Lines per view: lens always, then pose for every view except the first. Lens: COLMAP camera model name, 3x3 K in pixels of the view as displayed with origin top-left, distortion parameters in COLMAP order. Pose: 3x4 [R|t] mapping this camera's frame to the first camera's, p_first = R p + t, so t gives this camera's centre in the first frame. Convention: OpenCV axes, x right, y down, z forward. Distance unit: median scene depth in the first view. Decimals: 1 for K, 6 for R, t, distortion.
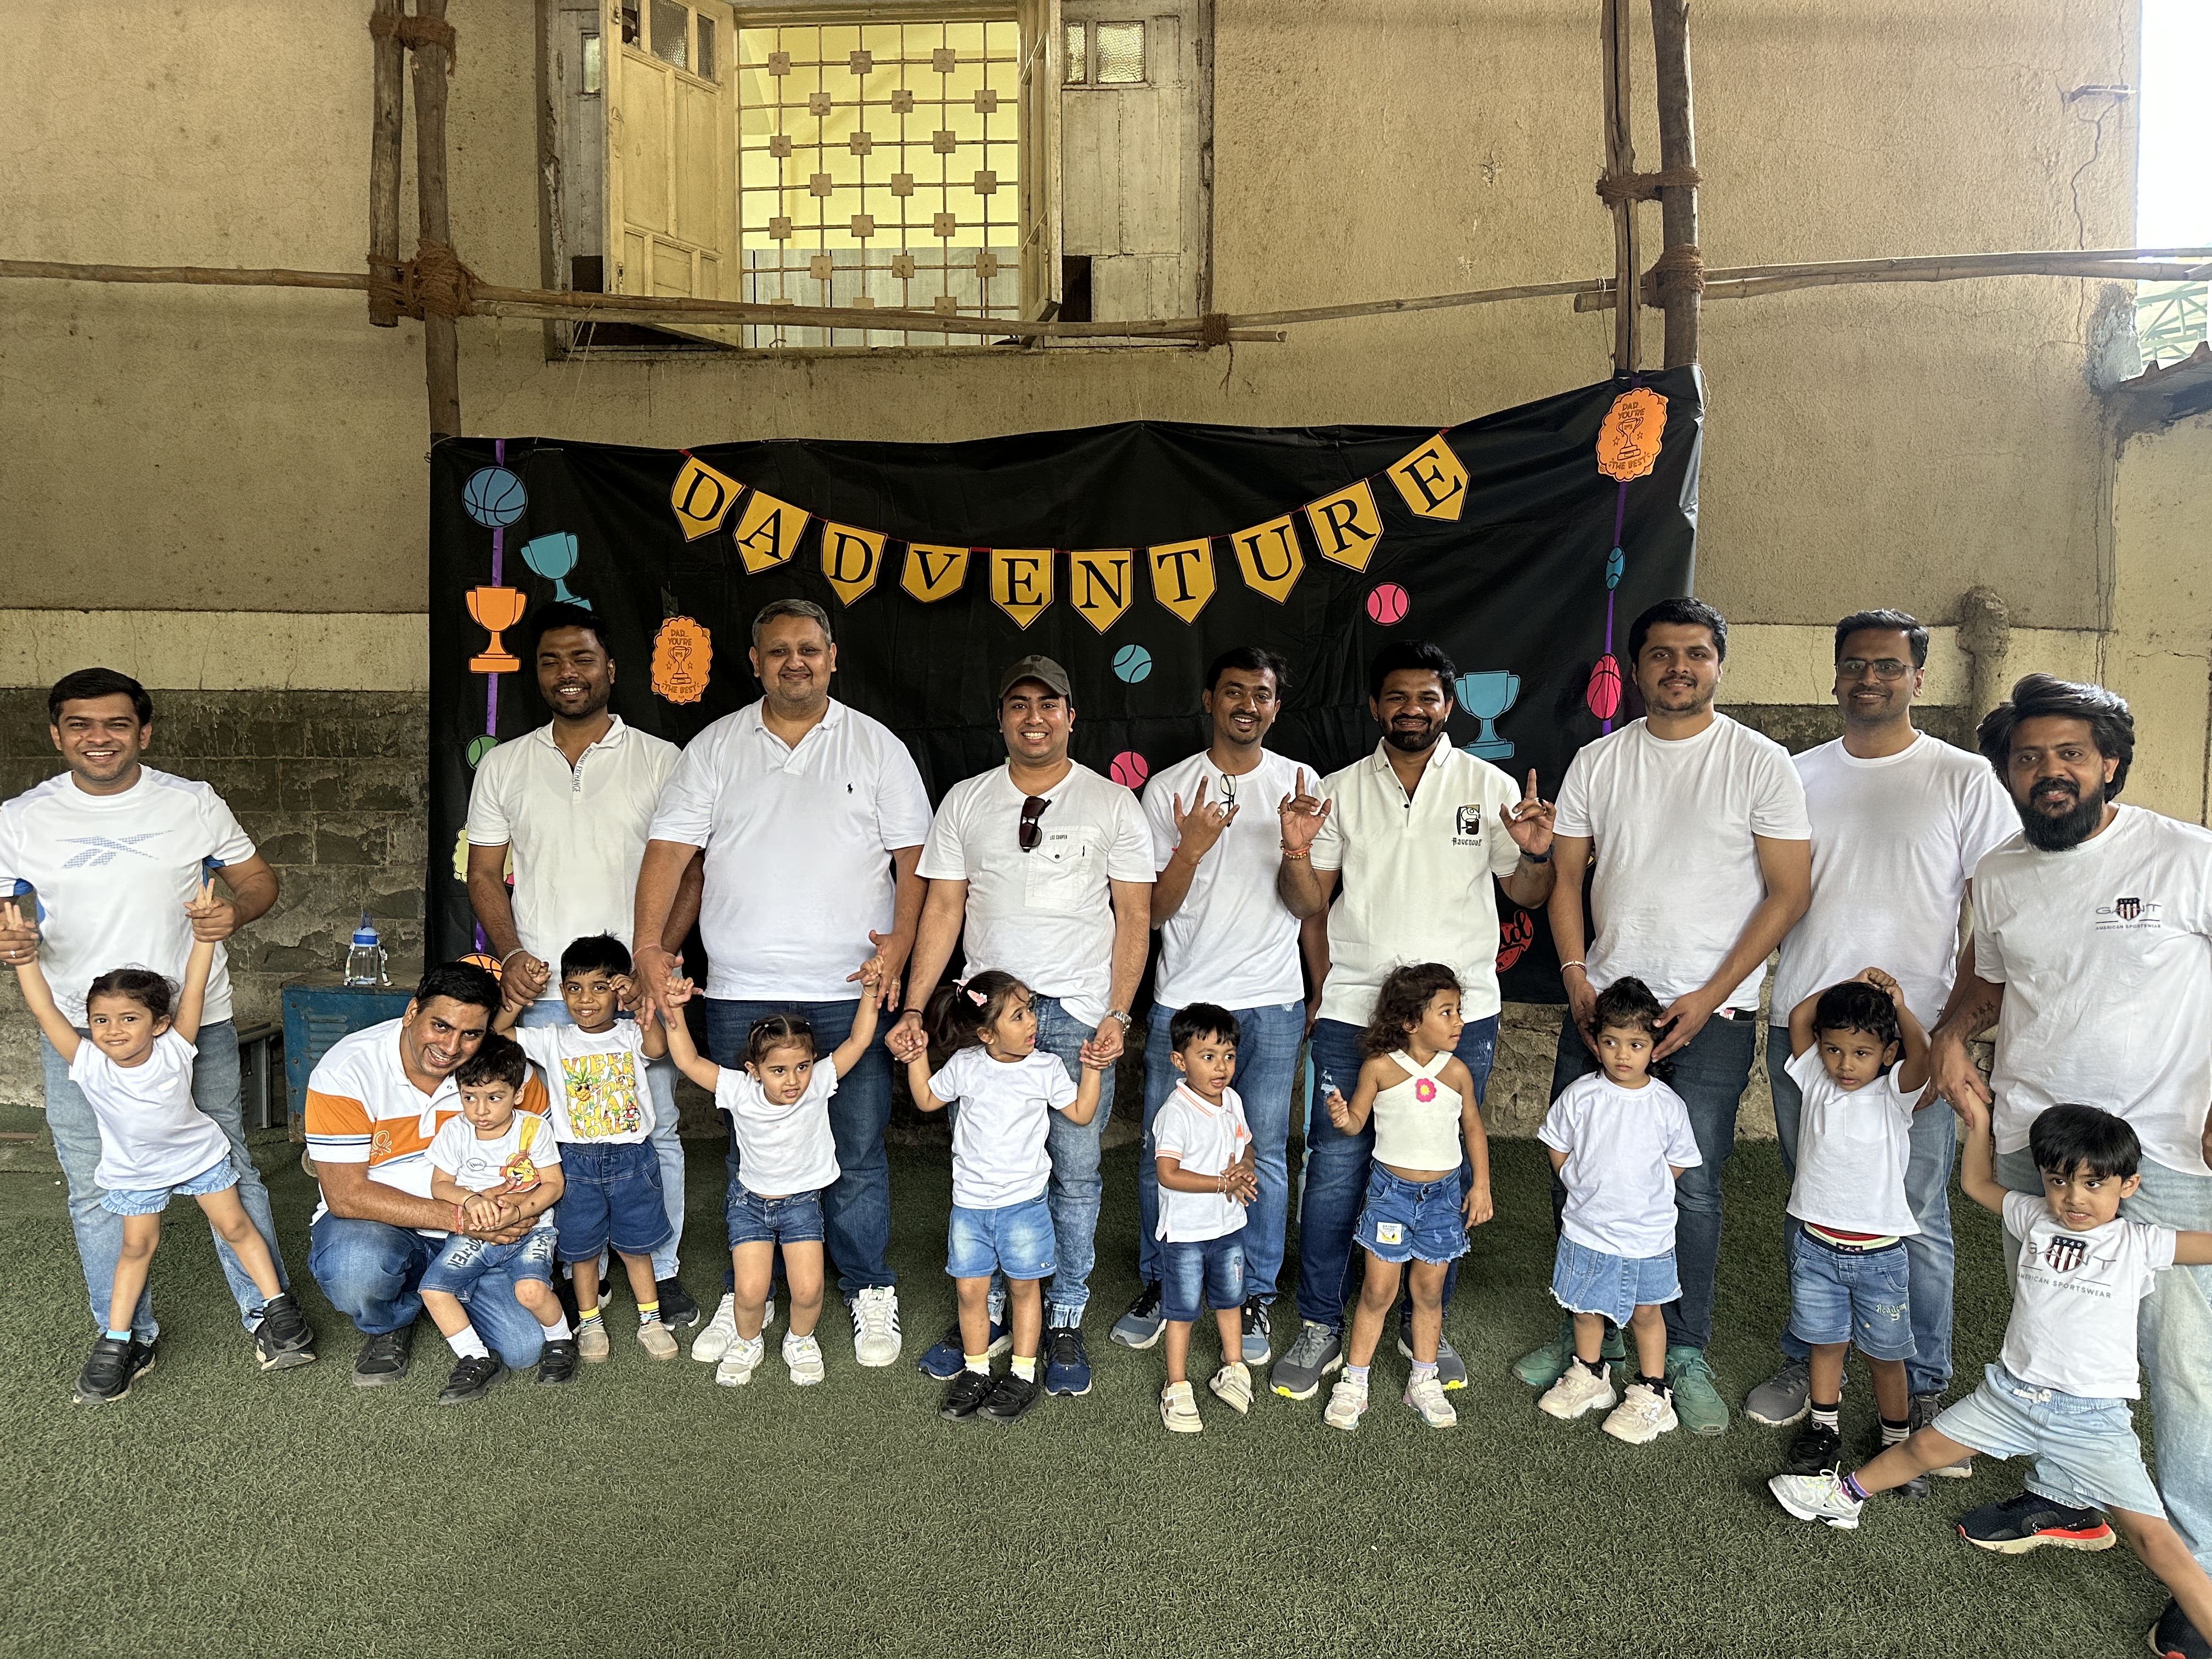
lens RADIAL K [[1591.4, 0, 1110.7], [0, 1591.4, 838.7], [0, 0, 1]] dist [0.025814, -0.035539]
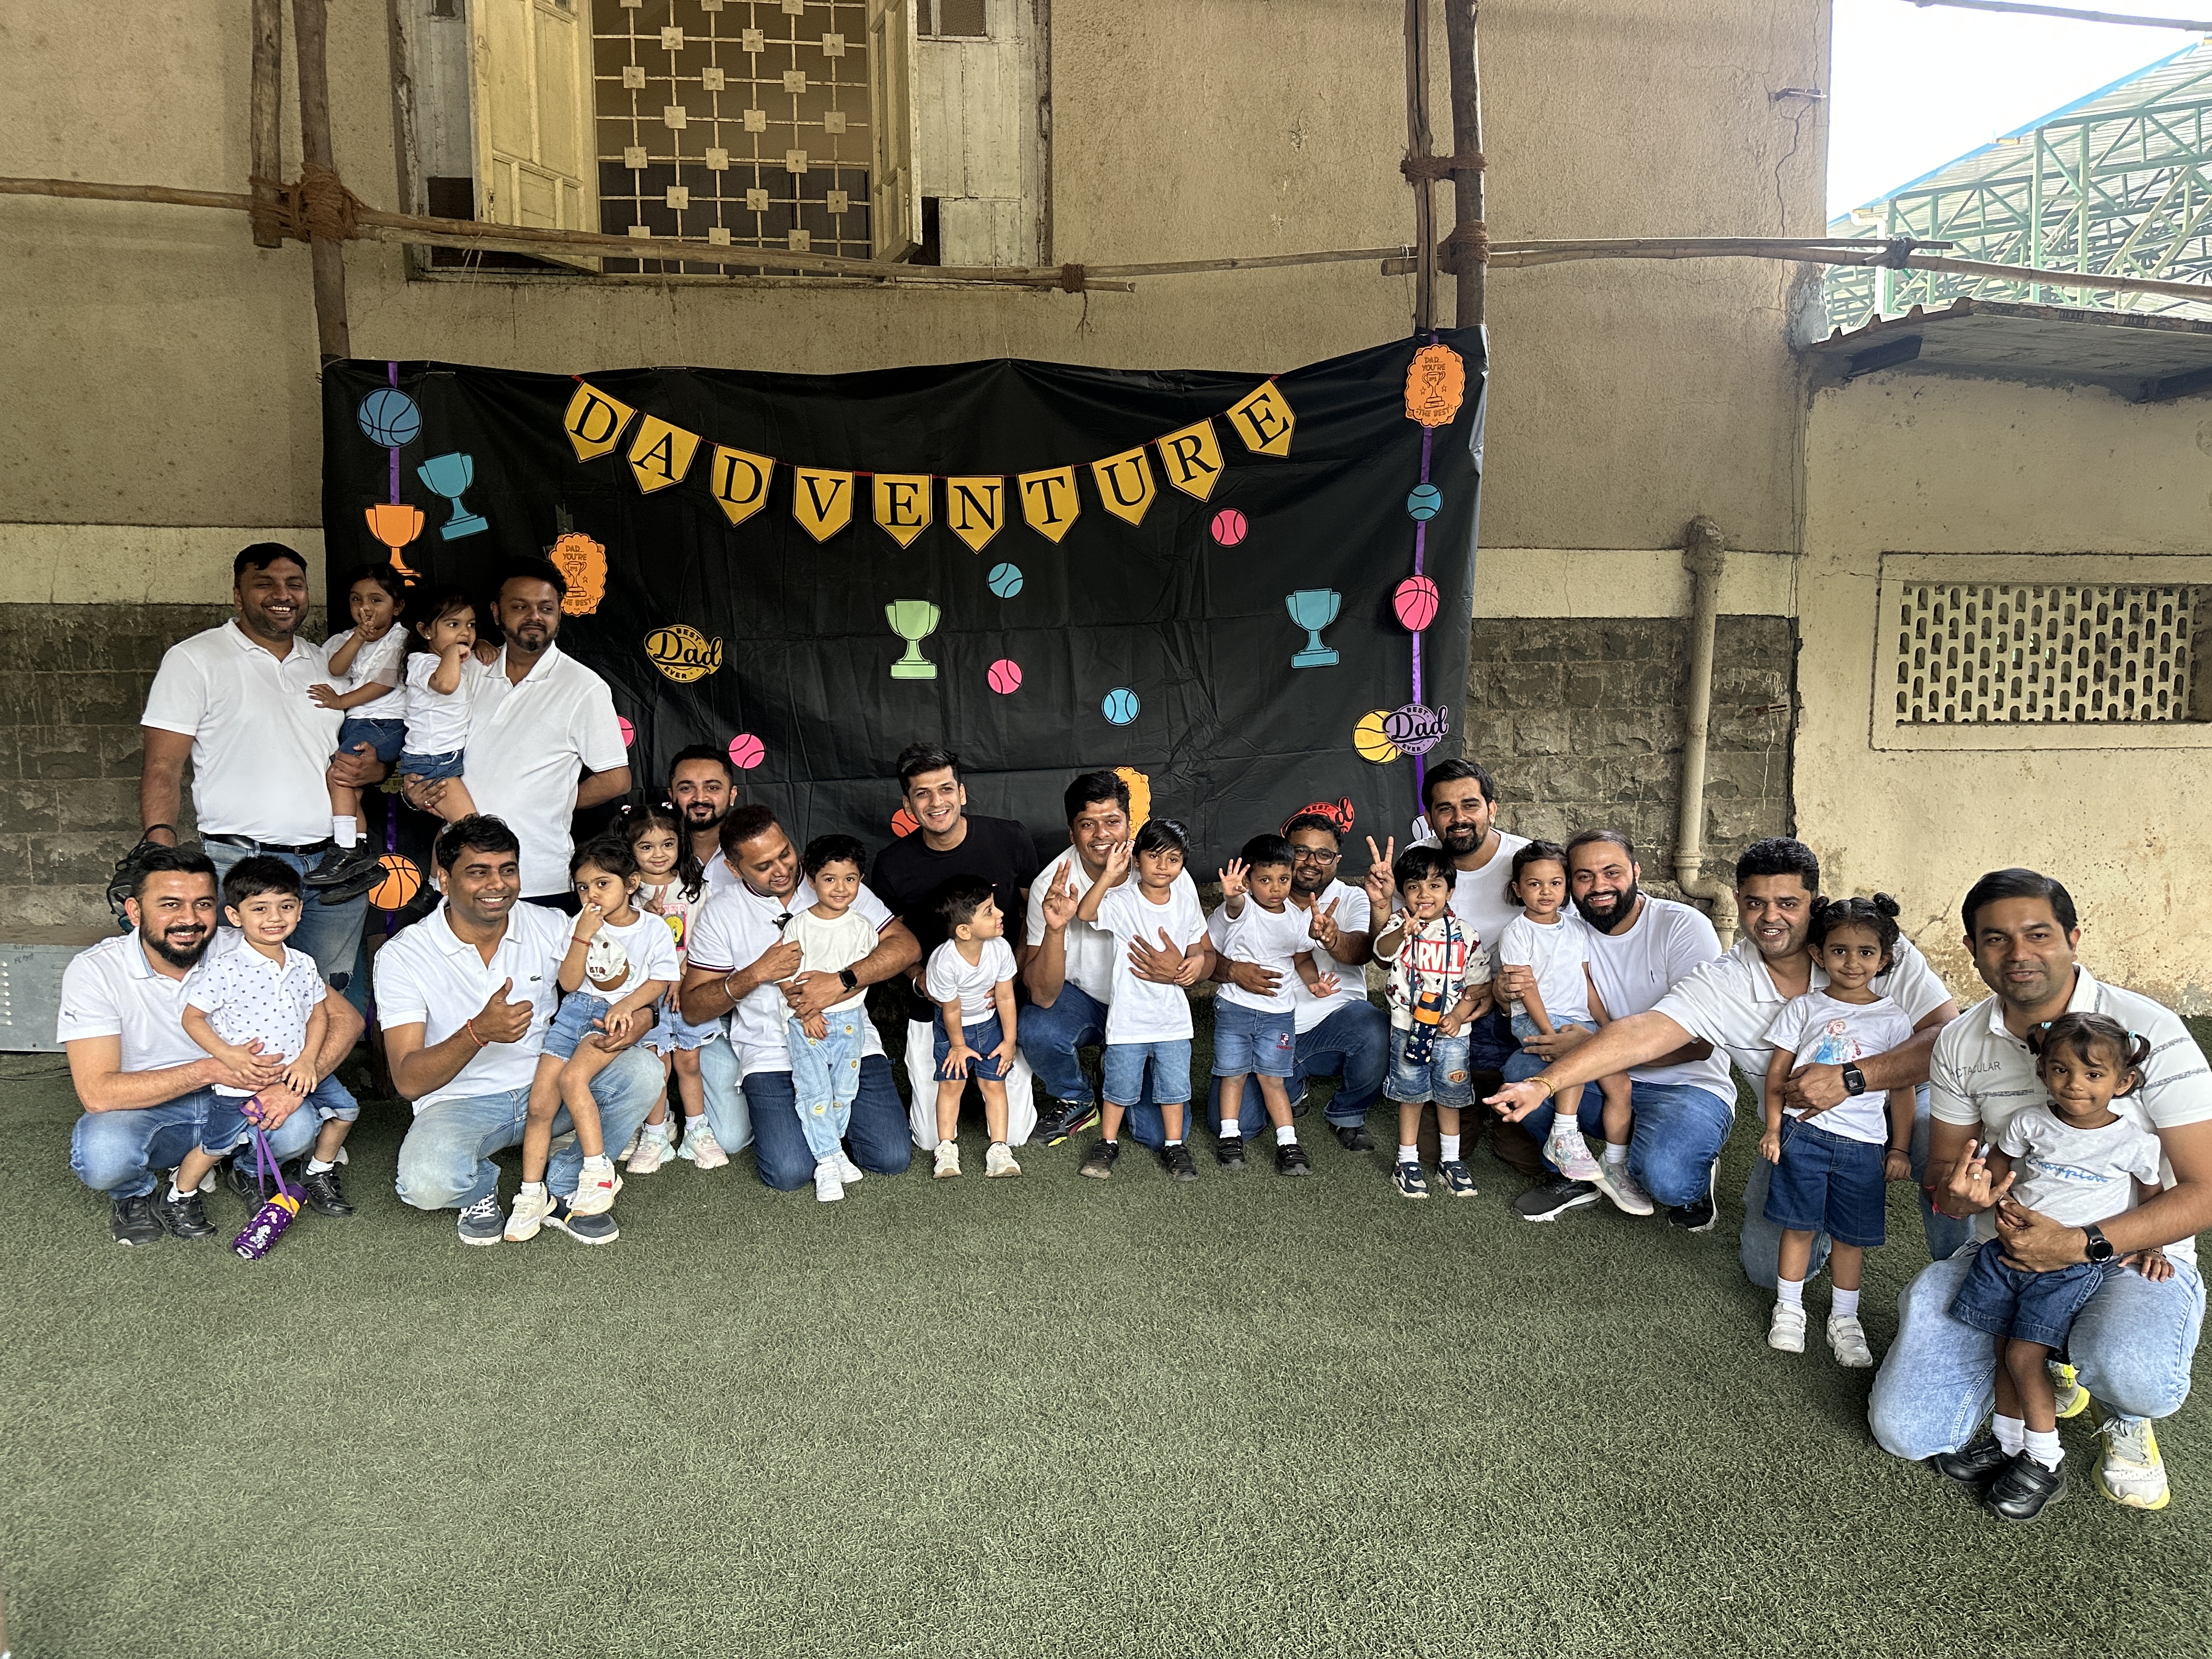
lens RADIAL K [[1637.7, 0, 1109.0], [0, 1637.7, 841.9], [0, 0, 1]] dist [0.004014, -0.003838]
pose [[0.985802, -0.024055, 0.166182, -0.098848], [0.015519, 0.998502, 0.052474, 0.013128], [-0.167195, -0.049150, 0.984698, -0.136920]]
